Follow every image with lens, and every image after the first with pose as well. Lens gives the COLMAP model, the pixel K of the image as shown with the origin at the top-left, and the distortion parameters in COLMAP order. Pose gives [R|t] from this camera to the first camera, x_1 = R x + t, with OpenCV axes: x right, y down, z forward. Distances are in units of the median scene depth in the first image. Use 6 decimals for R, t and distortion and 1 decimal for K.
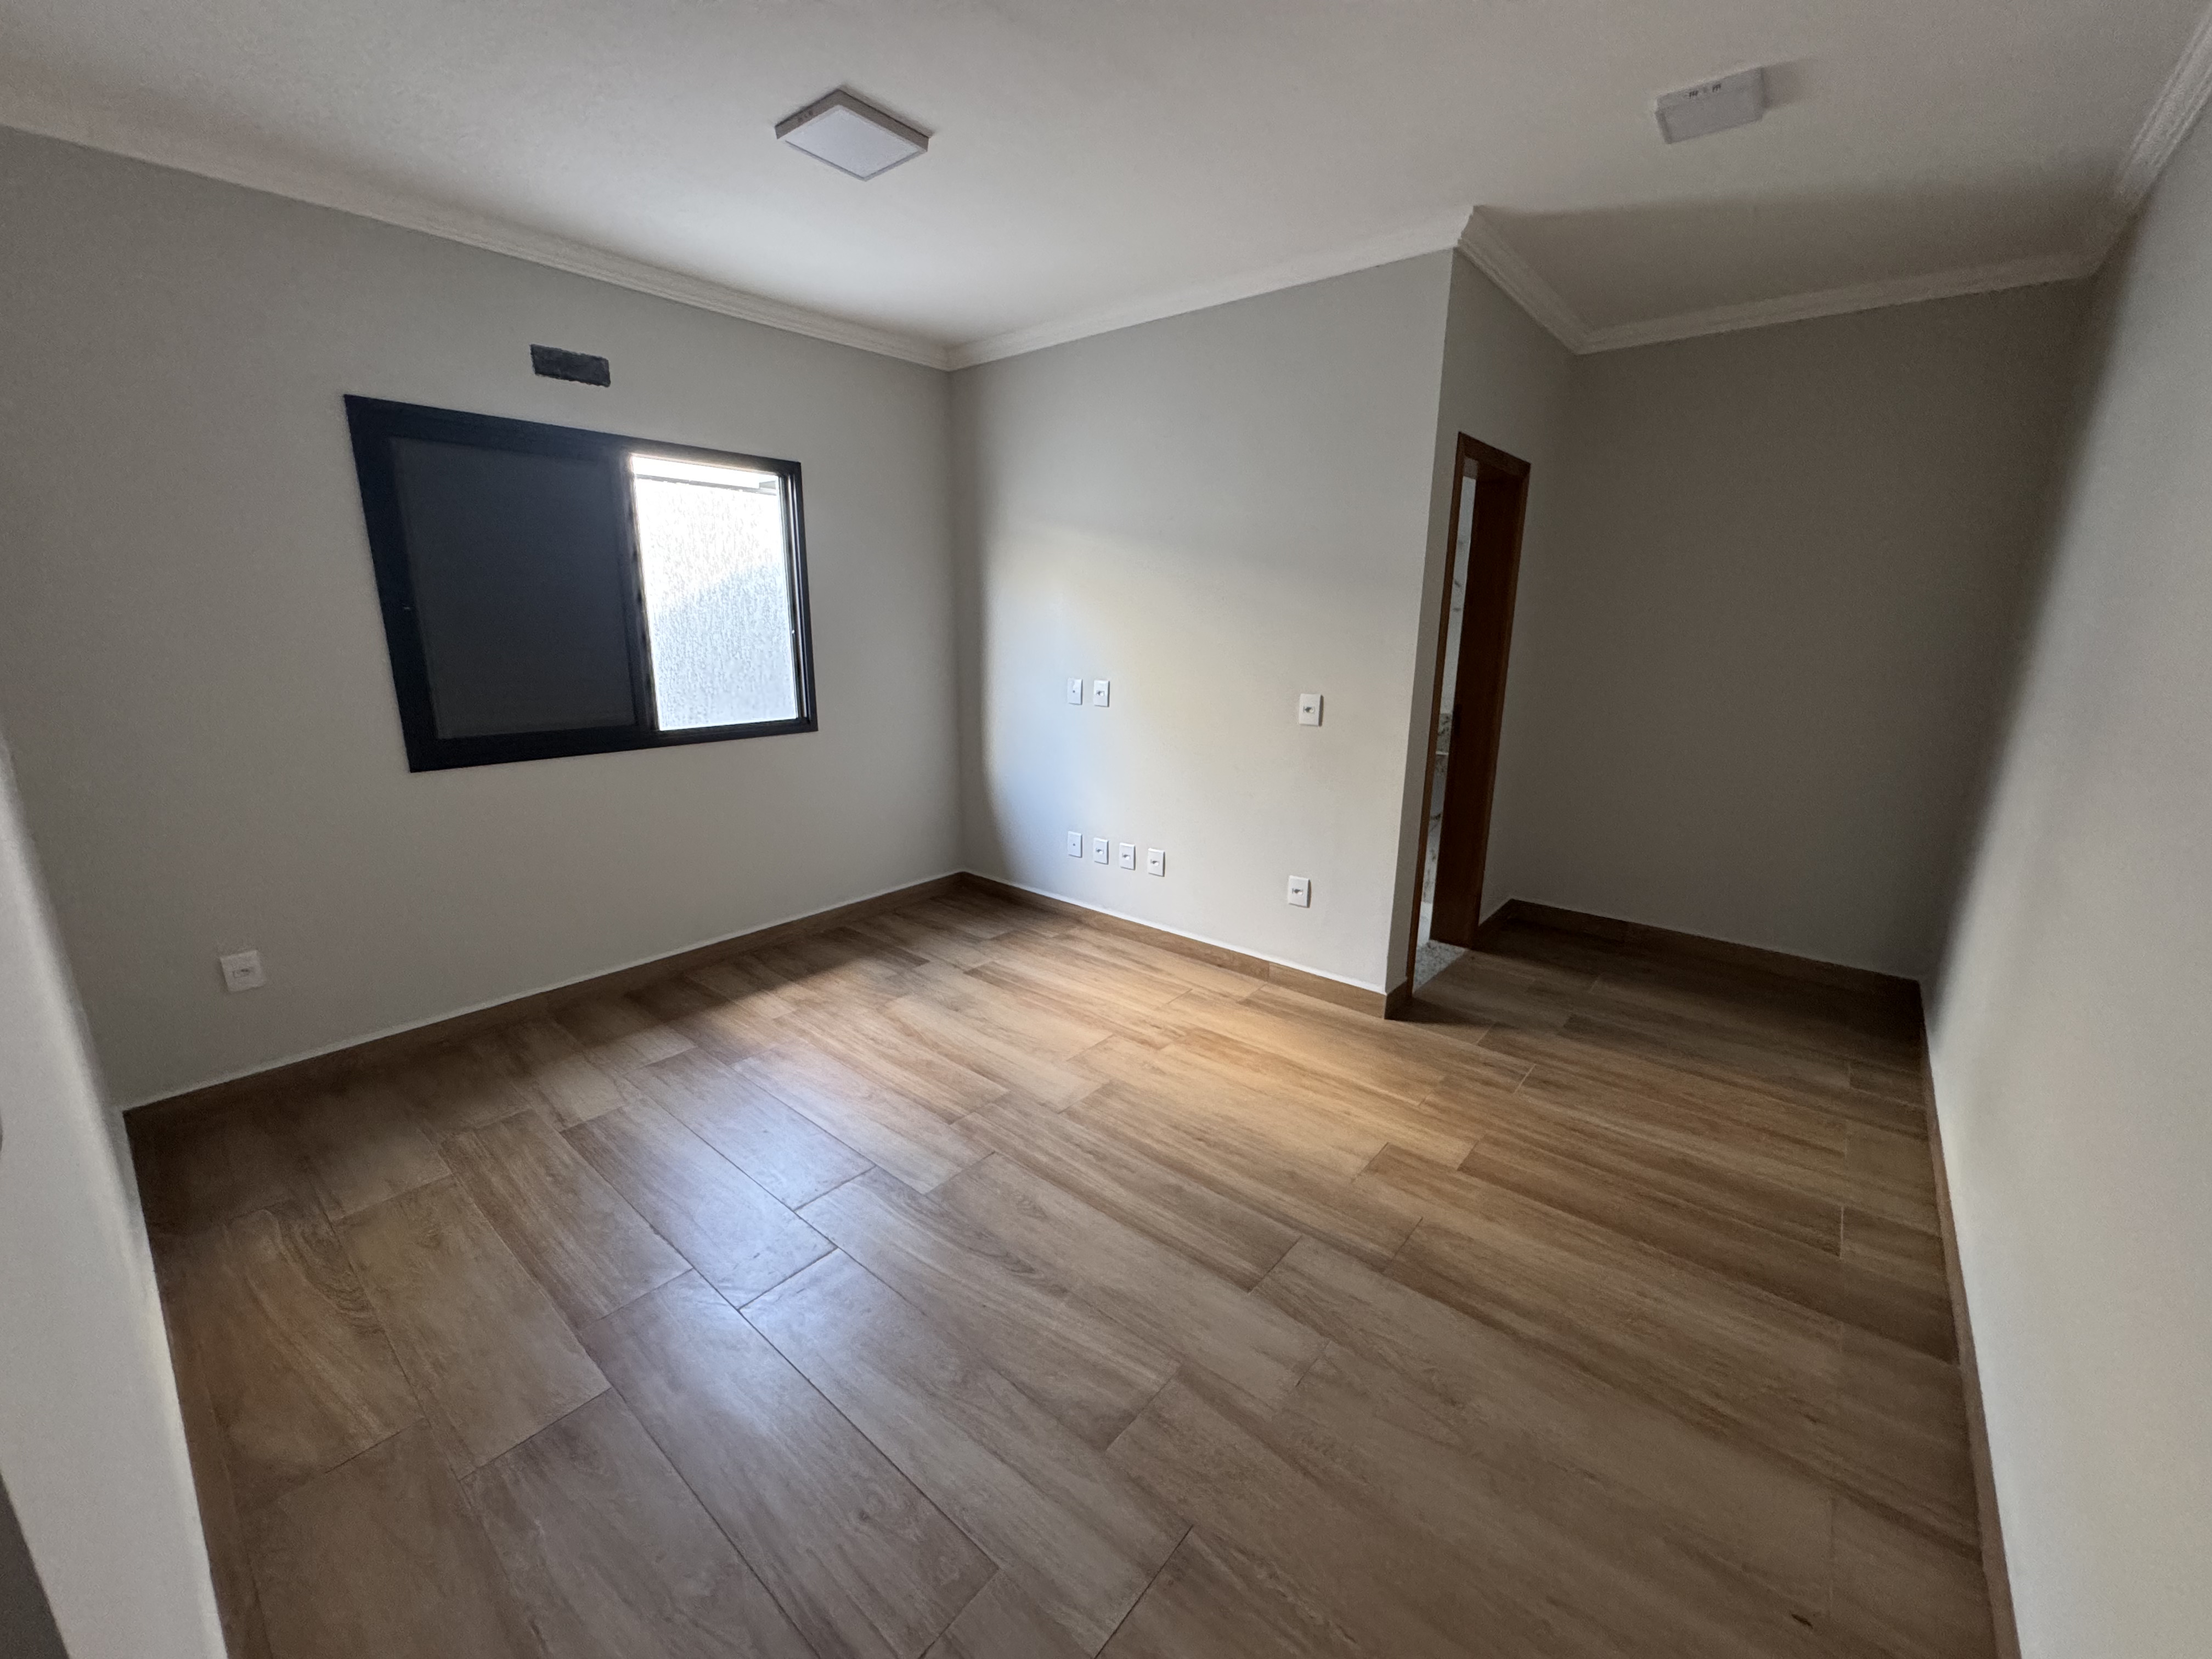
lens RADIAL K [[876.4, 0, 1105.1], [0, 876.4, 825.8], [0, 0, 1]] dist [0.001464, 0.000143]
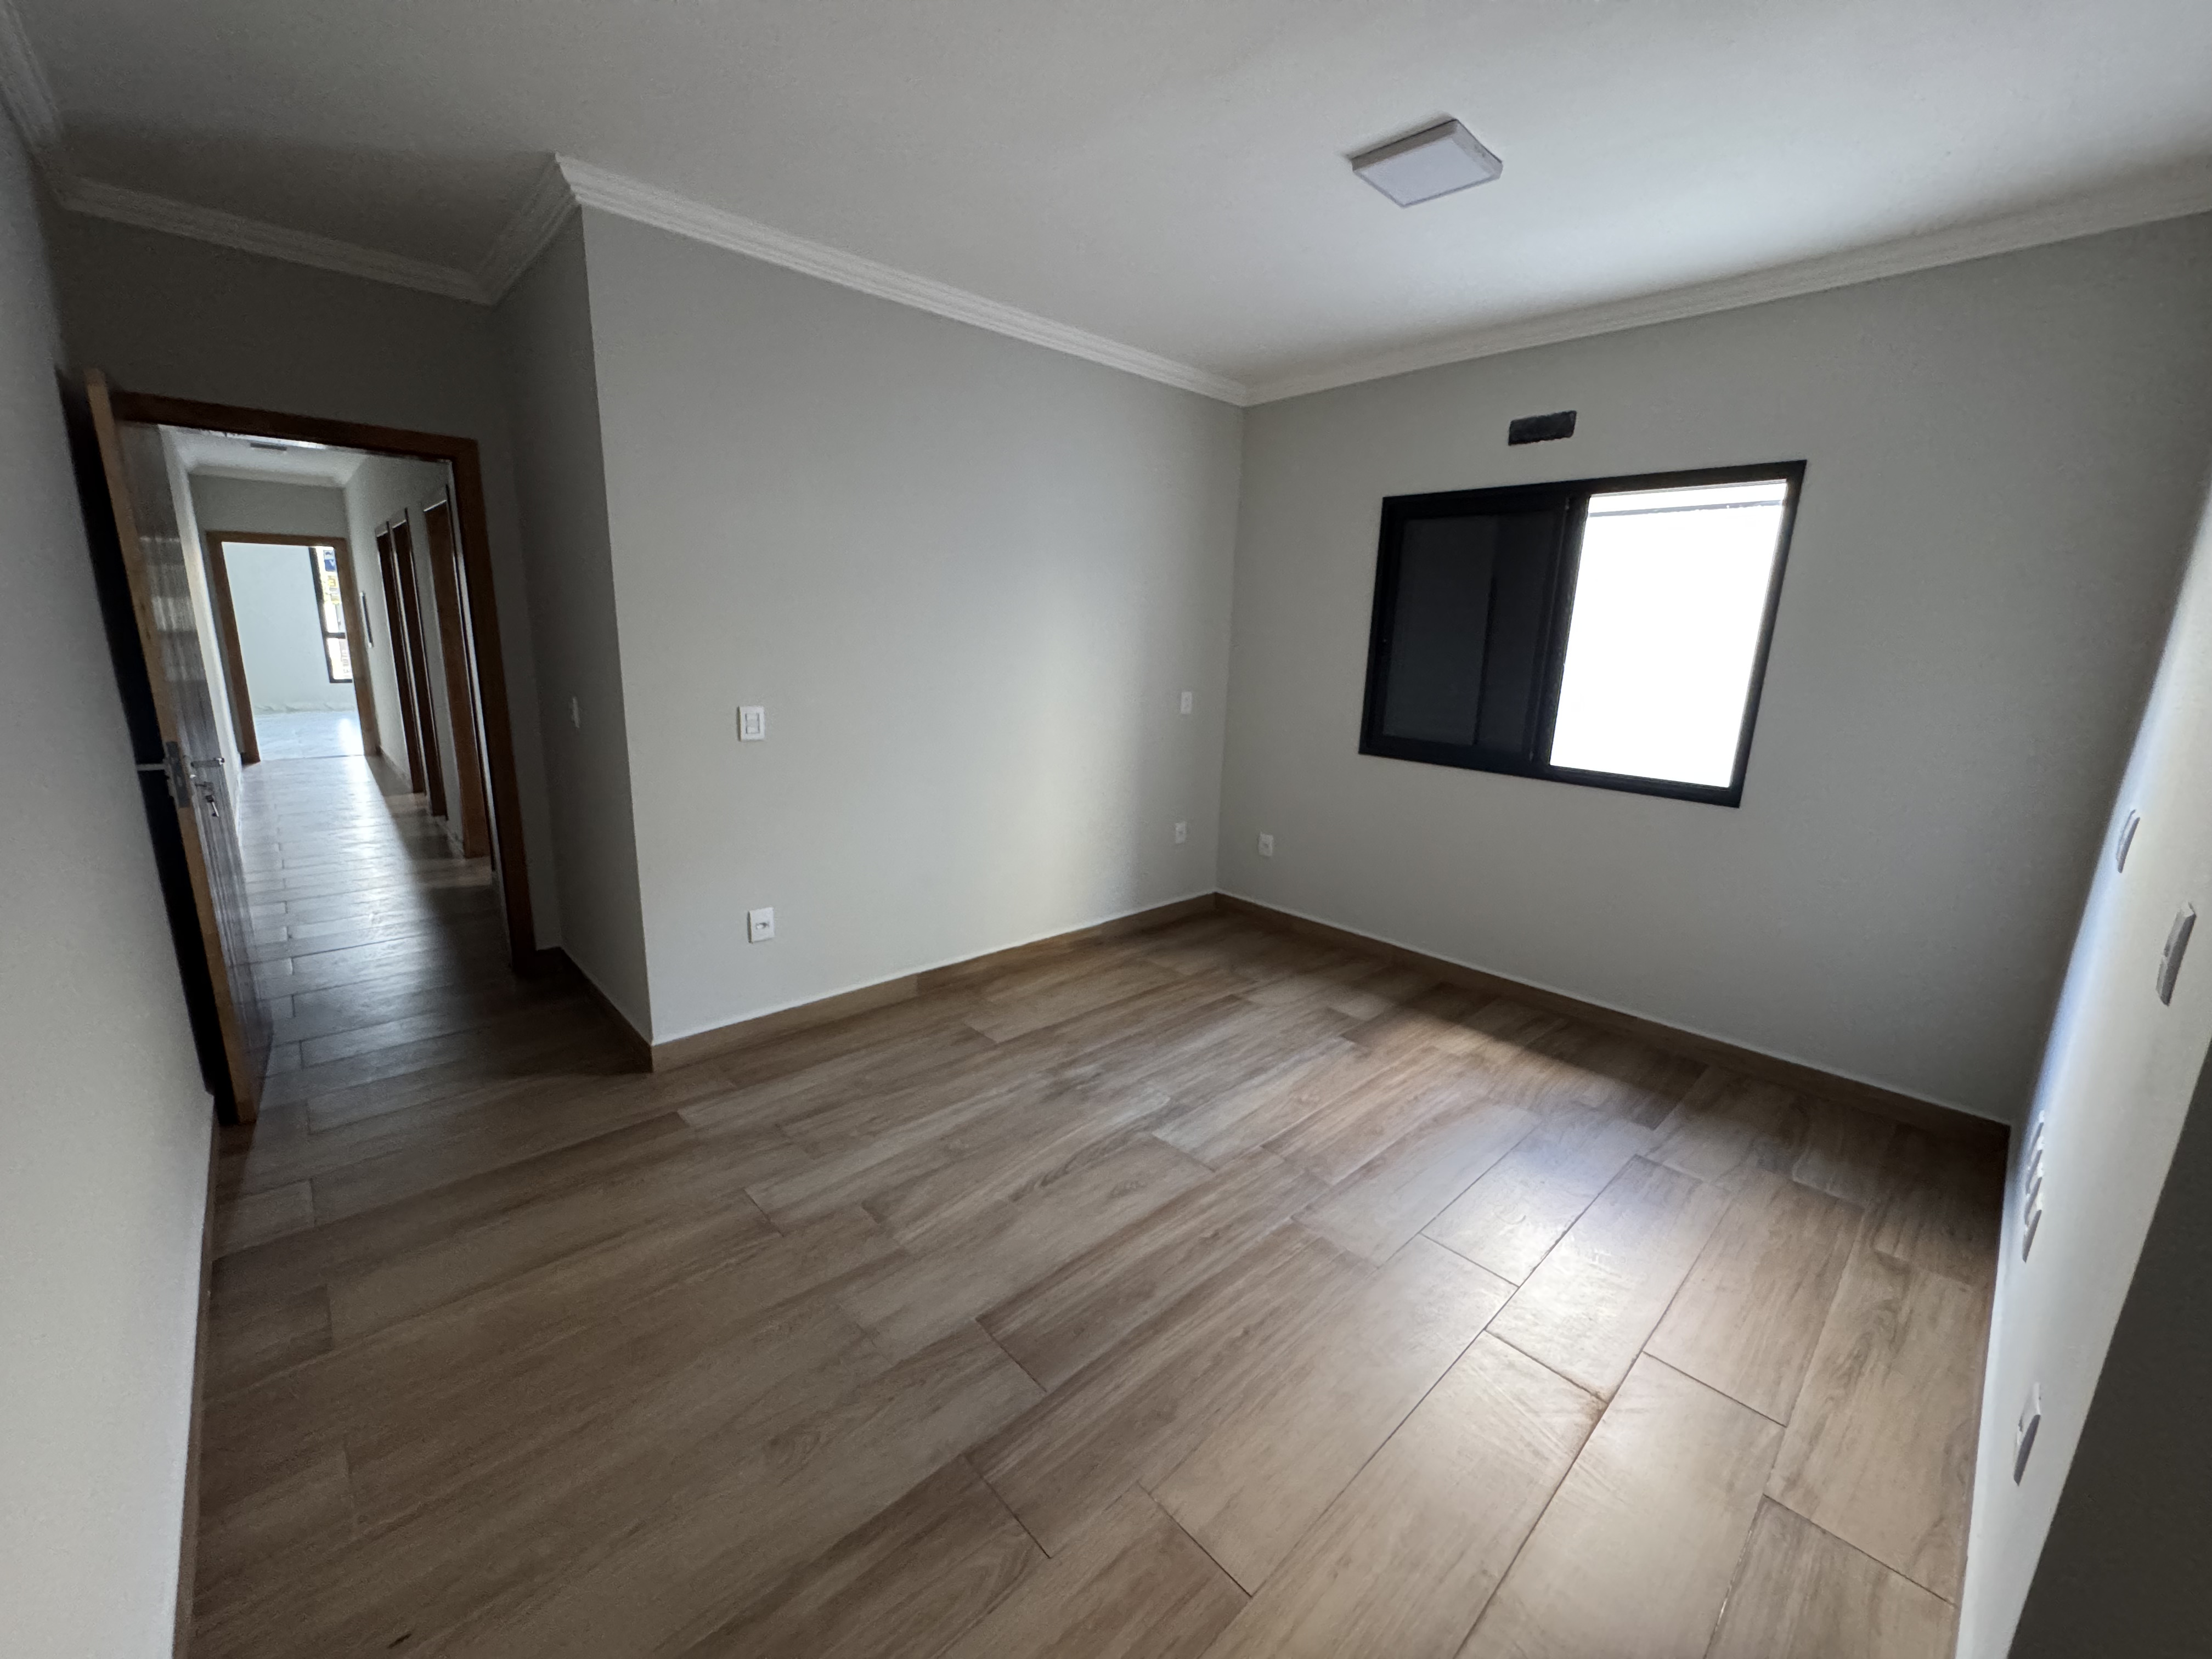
lens RADIAL K [[876.4, 0, 1105.1], [0, 876.4, 825.8], [0, 0, 1]] dist [0.001464, 0.000143]
pose [[-0.113941, 0.201888, -0.972758, 0.786170], [-0.267293, 0.936802, 0.225734, -0.189794], [0.956855, 0.285731, -0.052777, 0.826648]]
